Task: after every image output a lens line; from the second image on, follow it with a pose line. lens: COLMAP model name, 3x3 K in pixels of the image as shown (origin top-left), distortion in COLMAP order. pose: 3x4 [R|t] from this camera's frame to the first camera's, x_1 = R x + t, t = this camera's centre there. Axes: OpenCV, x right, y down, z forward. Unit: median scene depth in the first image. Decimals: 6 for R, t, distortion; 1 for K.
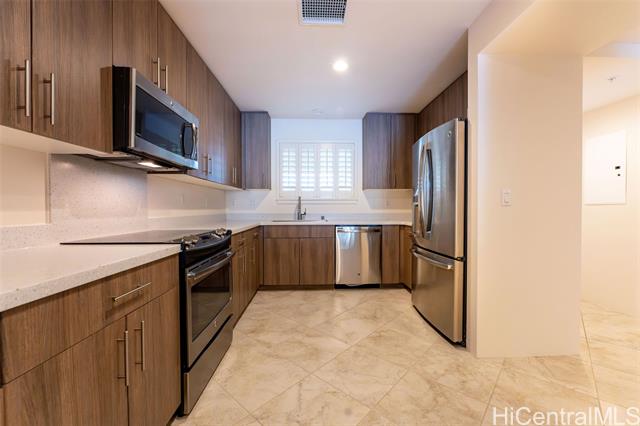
lens RADIAL K [[258.7, 0, 320.0], [0, 258.7, 213.0], [0, 0, 1]] dist [-0.001921, -0.000122]
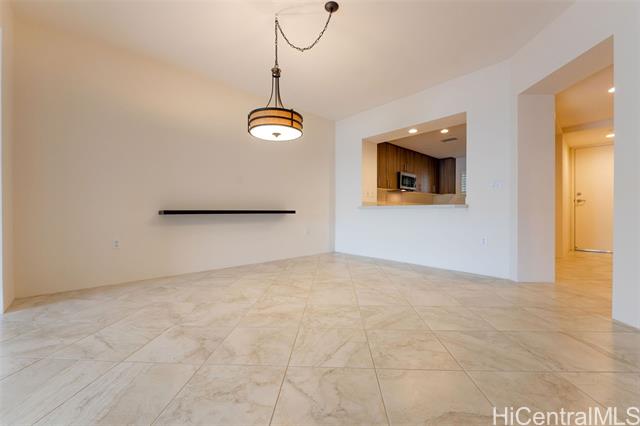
lens RADIAL K [[258.7, 0, 320.0], [0, 258.7, 213.0], [0, 0, 1]] dist [-0.001921, -0.000122]
pose [[0.633270, 0.002515, -0.773926, 0.886812], [-0.018438, 0.999760, -0.011838, 0.131394], [0.773711, 0.021766, 0.633165, -1.382398]]
